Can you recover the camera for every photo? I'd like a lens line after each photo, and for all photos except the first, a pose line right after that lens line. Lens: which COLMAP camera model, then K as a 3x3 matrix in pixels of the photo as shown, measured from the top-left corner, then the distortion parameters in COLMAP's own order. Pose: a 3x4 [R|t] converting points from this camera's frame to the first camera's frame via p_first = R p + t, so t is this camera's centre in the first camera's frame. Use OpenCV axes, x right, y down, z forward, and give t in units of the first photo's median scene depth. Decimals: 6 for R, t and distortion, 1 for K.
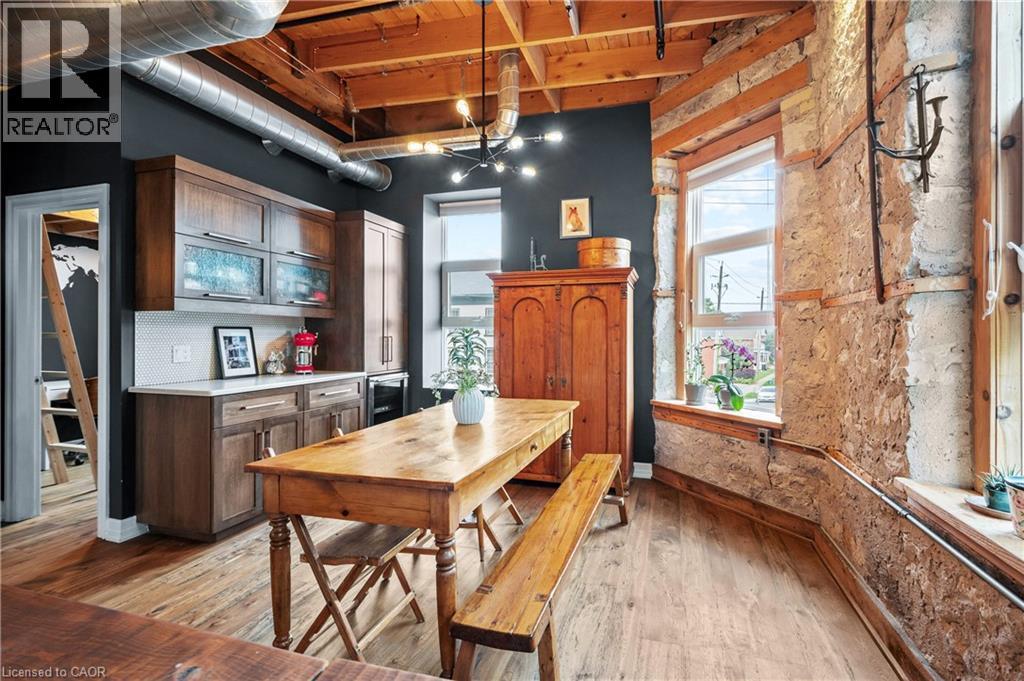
lens RADIAL K [[489.5, 0, 514.0], [0, 489.5, 333.5], [0, 0, 1]] dist [-0.002704, -0.000242]
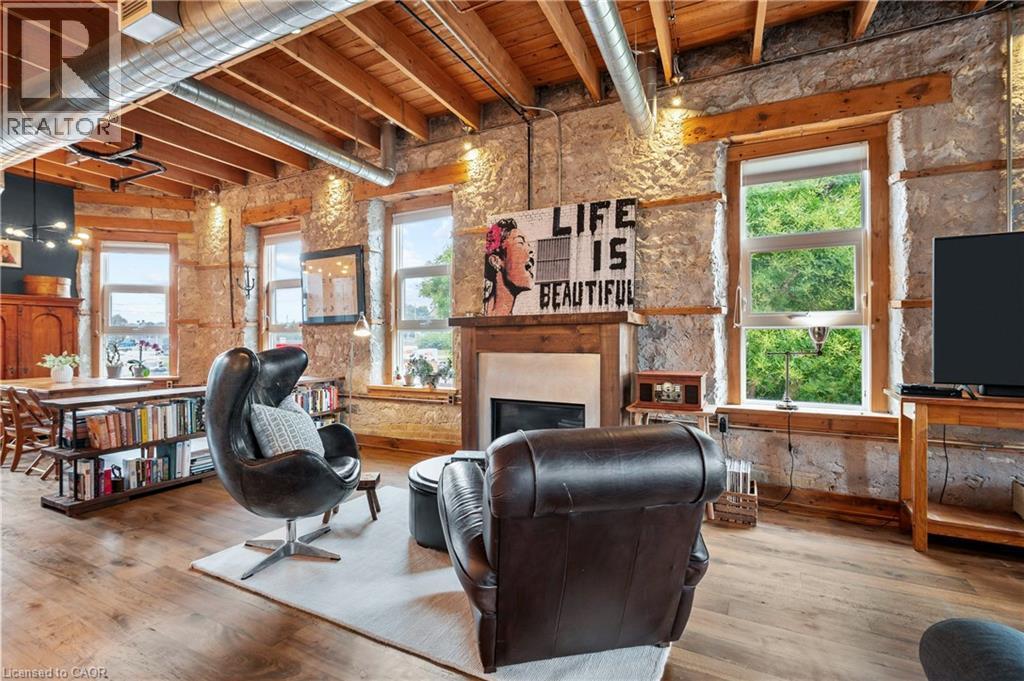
lens RADIAL K [[489.5, 0, 514.0], [0, 489.5, 333.5], [0, 0, 1]] dist [-0.002704, -0.000242]
pose [[0.209770, 0.004137, 0.977742, -1.065978], [-0.000901, 0.999991, -0.004038, -0.008238], [-0.977750, -0.000034, 0.209771, -0.788179]]
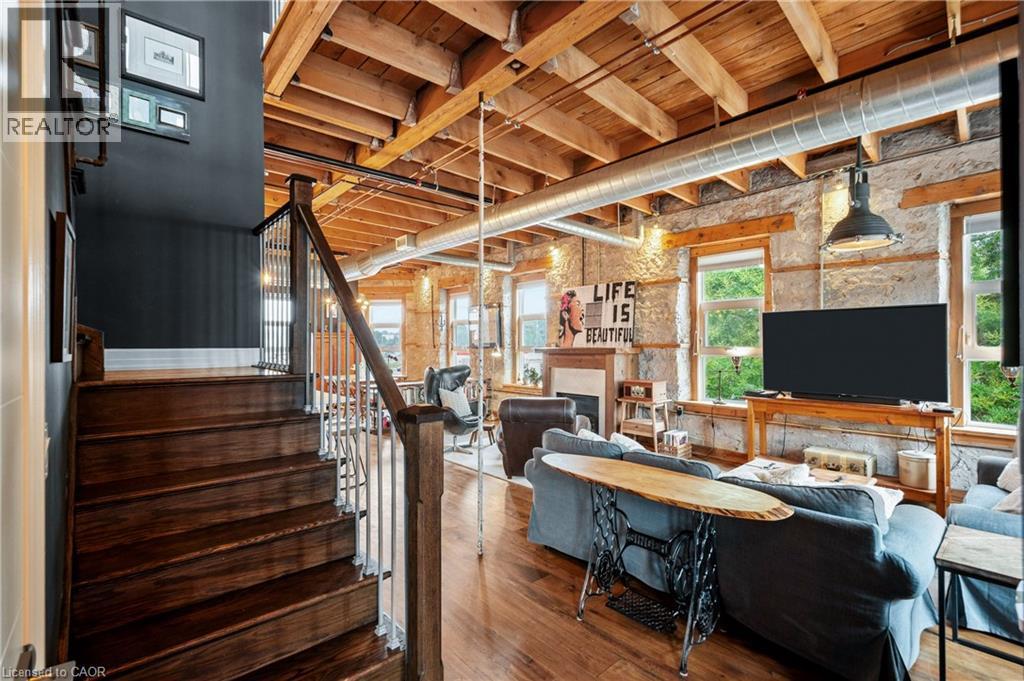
lens RADIAL K [[456.8, 0, 515.0], [0, 456.8, 340.6], [0, 0, 1]] dist [-0.002179, 0.000067]
pose [[0.530676, 0.000139, 0.847575, -1.661631], [0.002242, 0.999996, -0.001567, -0.074287], [-0.847572, 0.002731, 0.530673, -1.330568]]
